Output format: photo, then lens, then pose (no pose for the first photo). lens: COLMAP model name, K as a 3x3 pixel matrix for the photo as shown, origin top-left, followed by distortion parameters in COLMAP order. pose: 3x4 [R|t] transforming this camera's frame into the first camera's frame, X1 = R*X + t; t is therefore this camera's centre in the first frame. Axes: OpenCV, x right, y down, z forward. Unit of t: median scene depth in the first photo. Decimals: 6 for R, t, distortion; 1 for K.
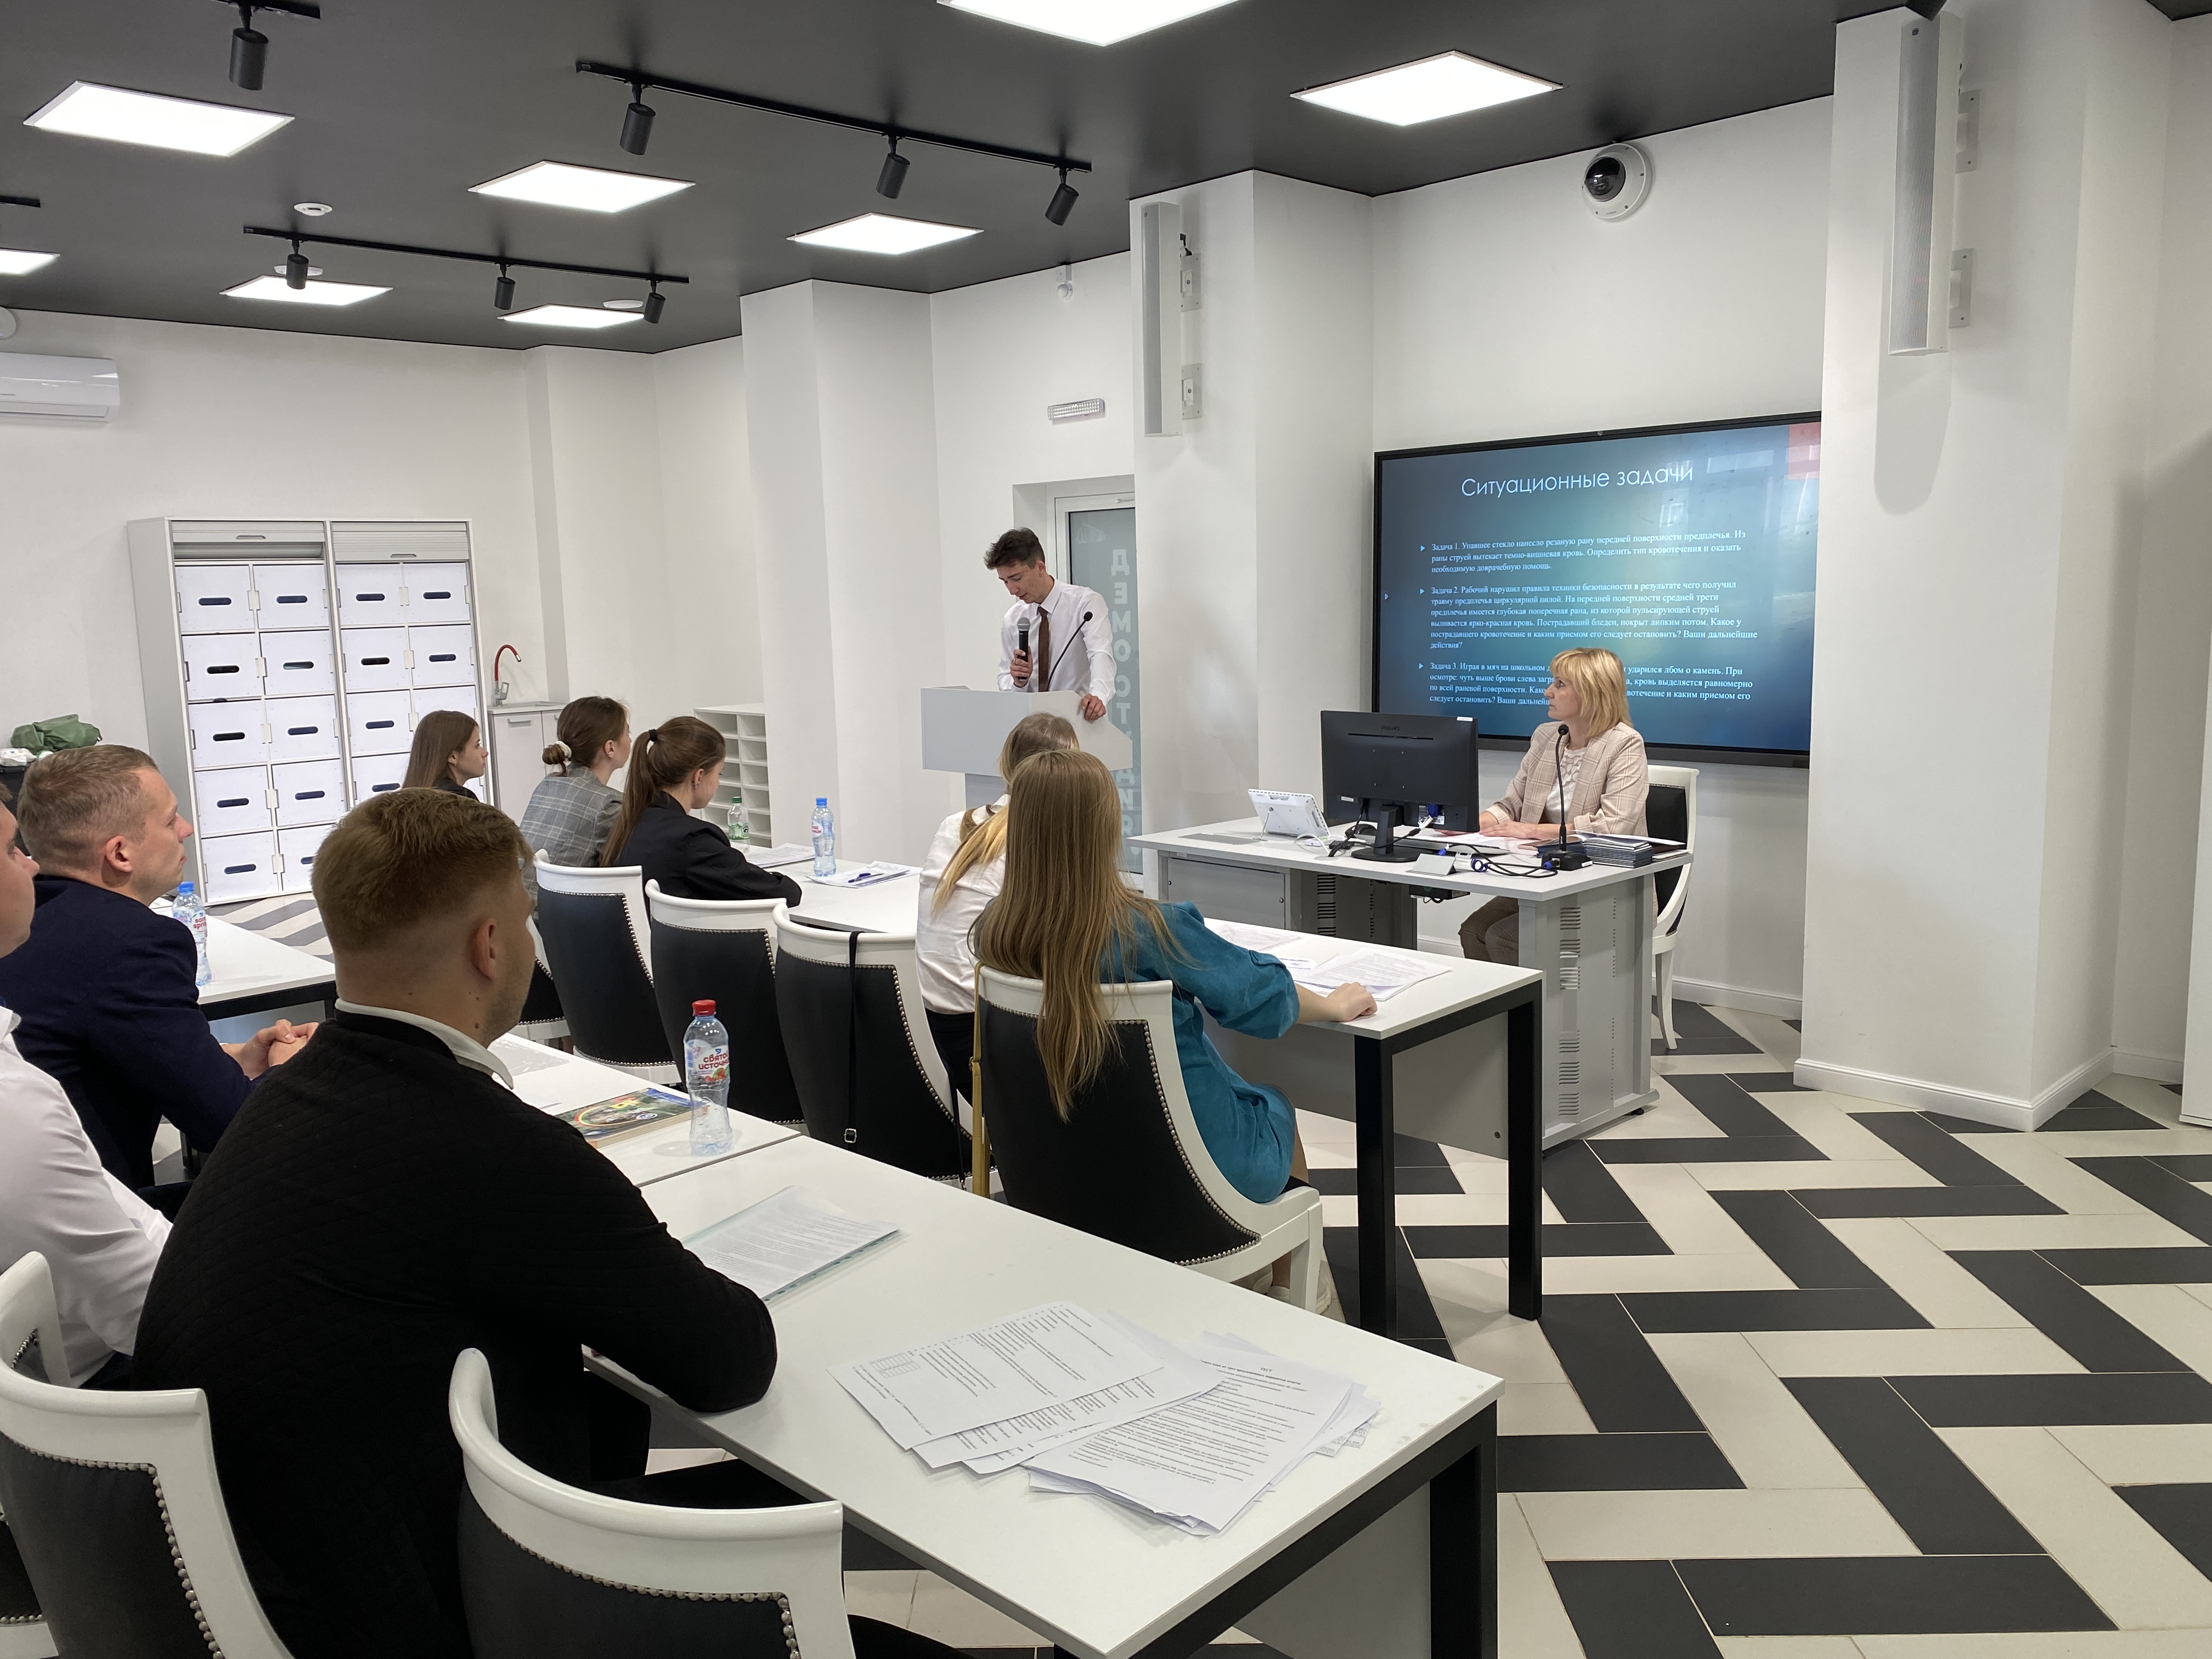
lens RADIAL K [[1686.0, 0, 1110.8], [0, 1686.0, 830.4], [0, 0, 1]] dist [0.034492, -0.034762]
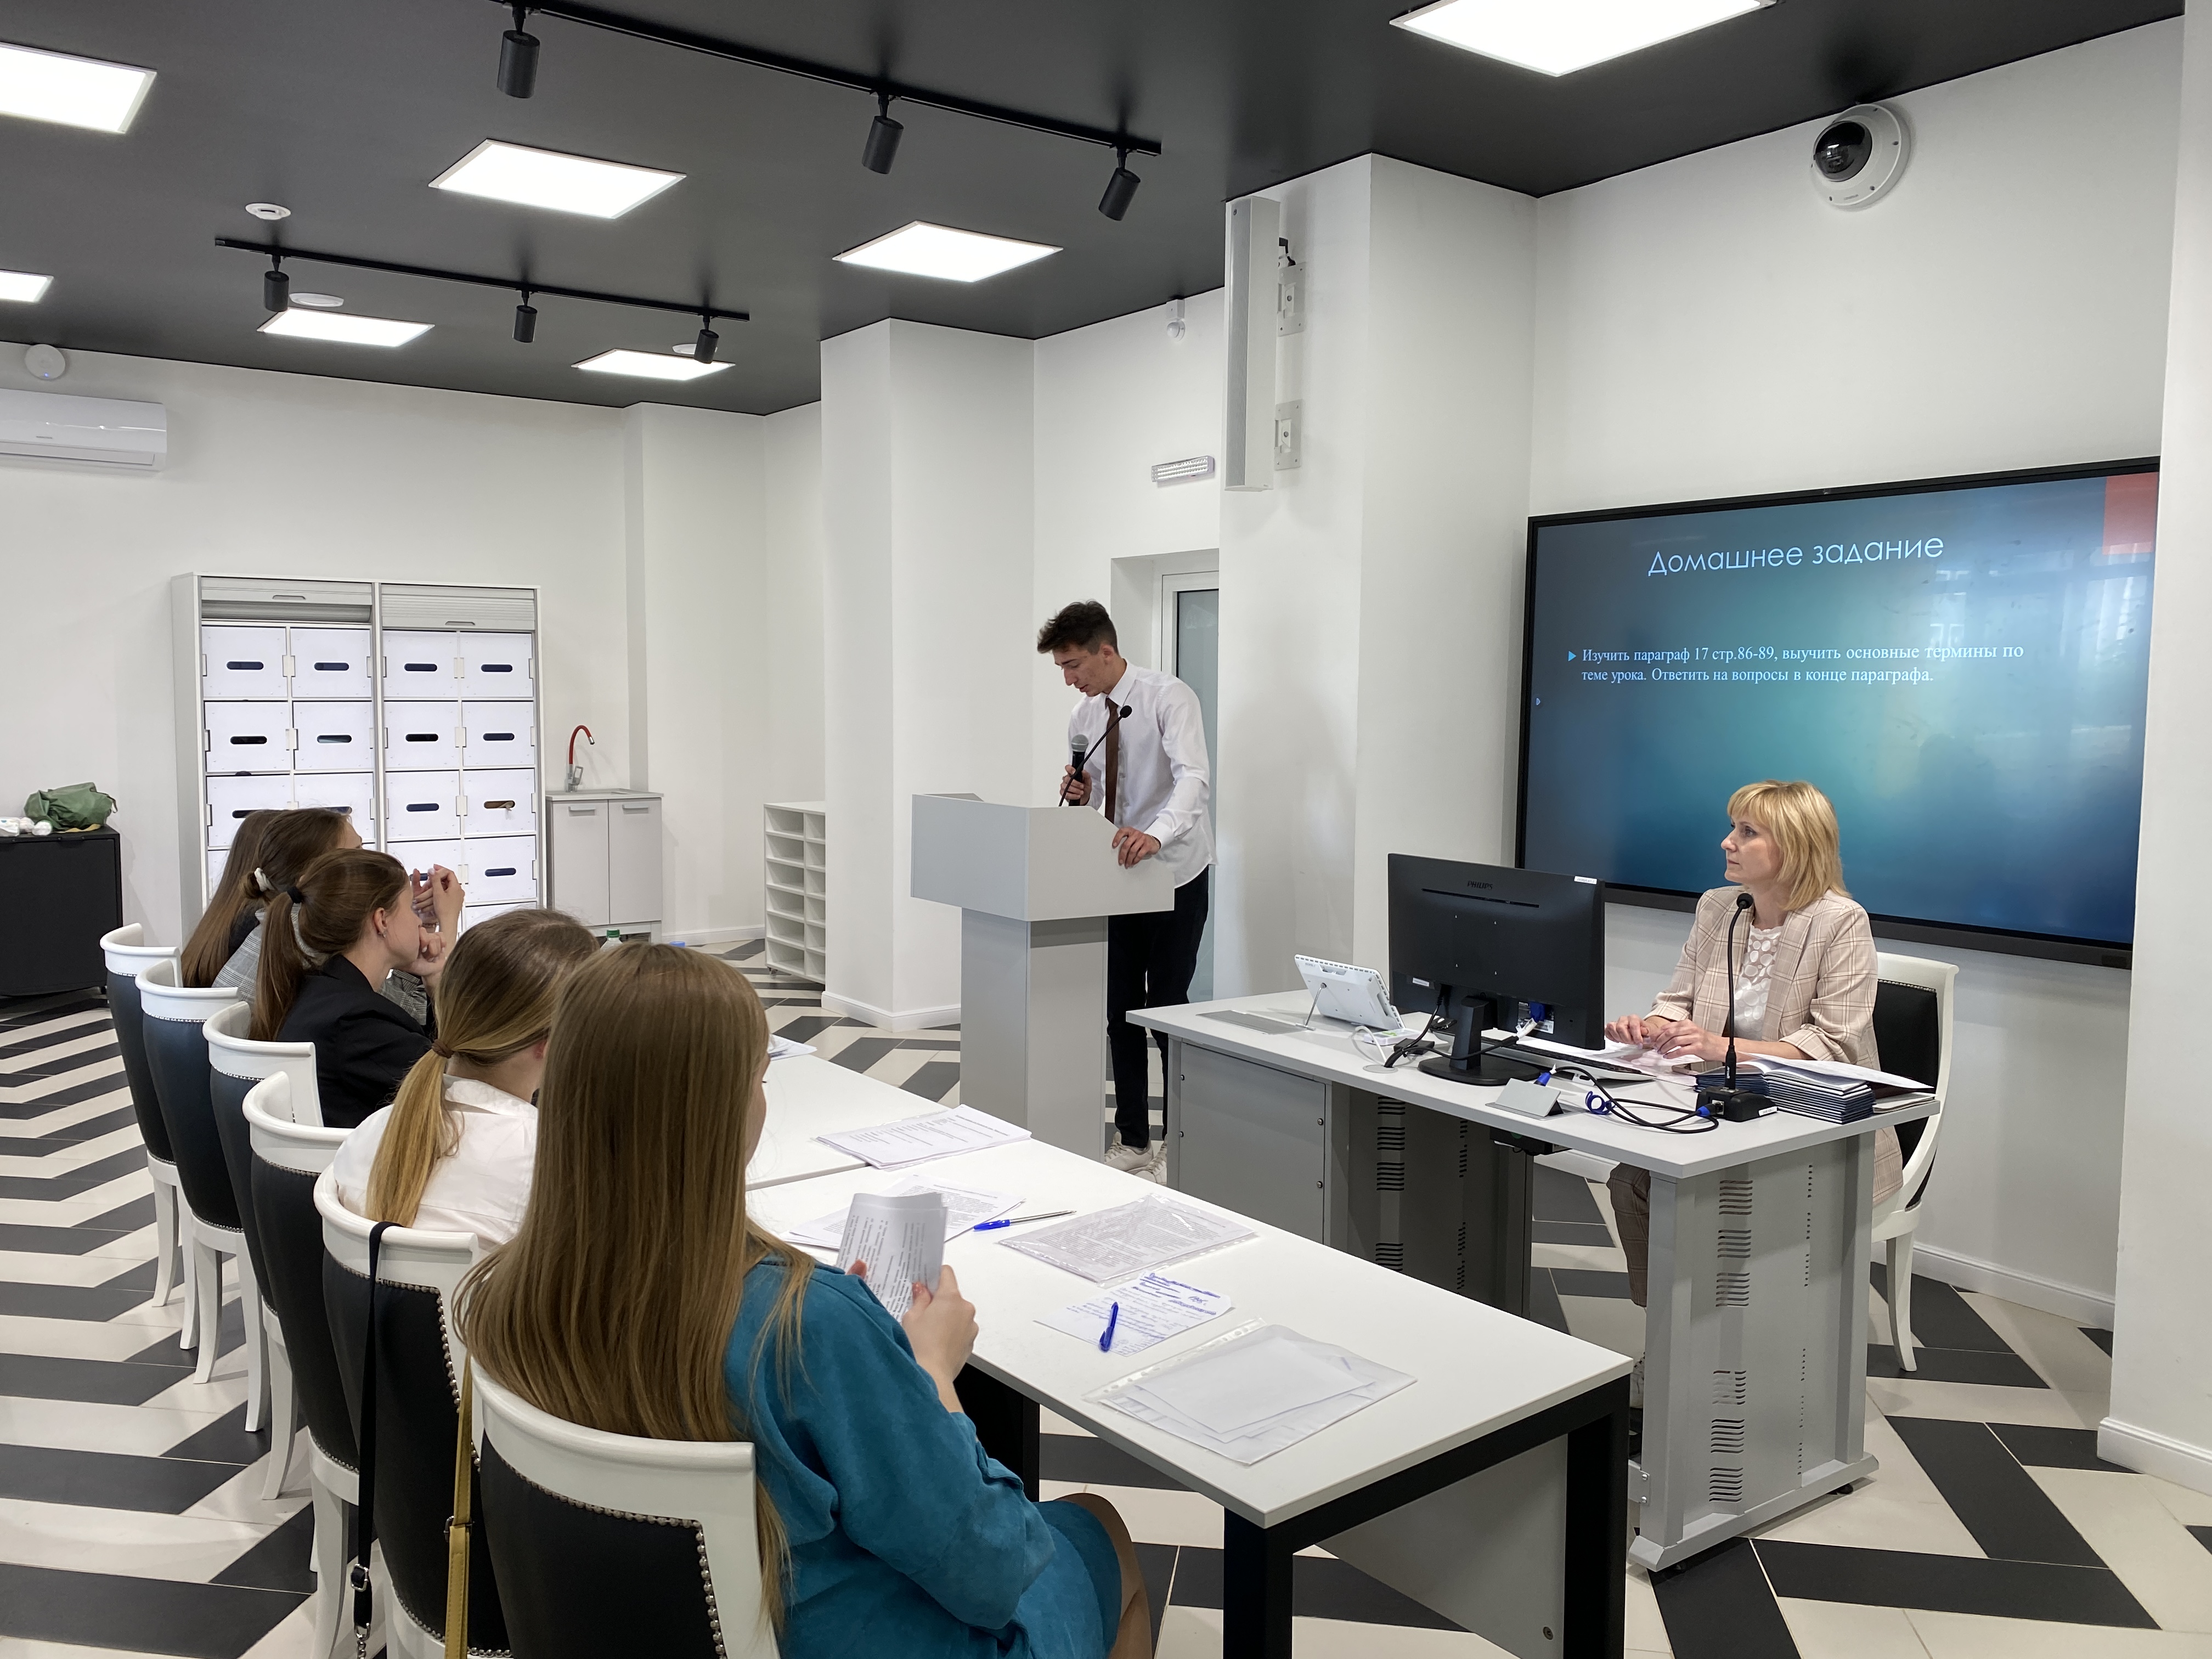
lens RADIAL K [[1686.0, 0, 1110.0], [0, 1686.0, 820.0], [0, 0, 1]] dist [0.034492, -0.034762]
pose [[0.988951, 0.044737, -0.141329, 0.086562], [-0.053906, 0.996637, -0.061723, -0.028162], [0.138093, 0.068659, 0.988037, 0.226902]]
